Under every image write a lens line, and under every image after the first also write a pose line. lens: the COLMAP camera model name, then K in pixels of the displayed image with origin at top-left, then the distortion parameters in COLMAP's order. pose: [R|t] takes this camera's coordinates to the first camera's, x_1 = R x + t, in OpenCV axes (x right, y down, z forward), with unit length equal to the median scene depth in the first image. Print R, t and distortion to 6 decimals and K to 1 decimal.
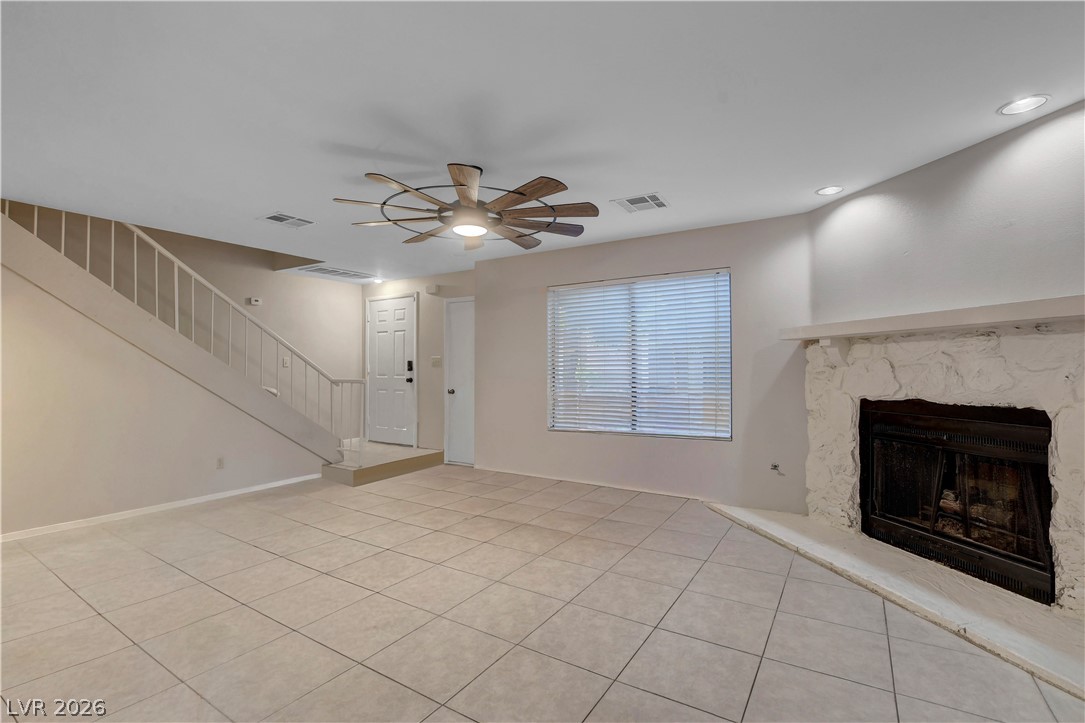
lens RADIAL K [[499.1, 0, 540.9], [0, 499.1, 371.4], [0, 0, 1]] dist [-0.027001, -0.000160]
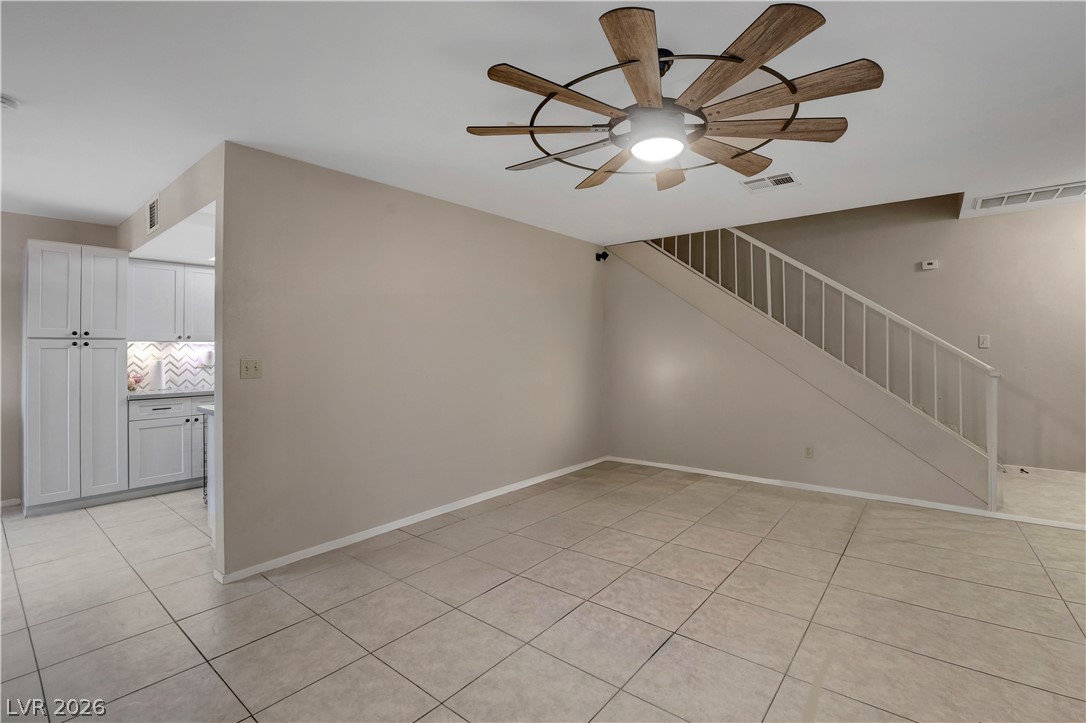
lens RADIAL K [[493.1, 0, 539.1], [0, 493.1, 351.3], [0, 0, 1]] dist [-0.000593, -0.000120]
pose [[-0.129995, 0.000746, -0.991514, 0.391820], [-0.001511, 0.999998, 0.000950, -0.005896], [0.991514, 0.001622, -0.129993, 0.697292]]
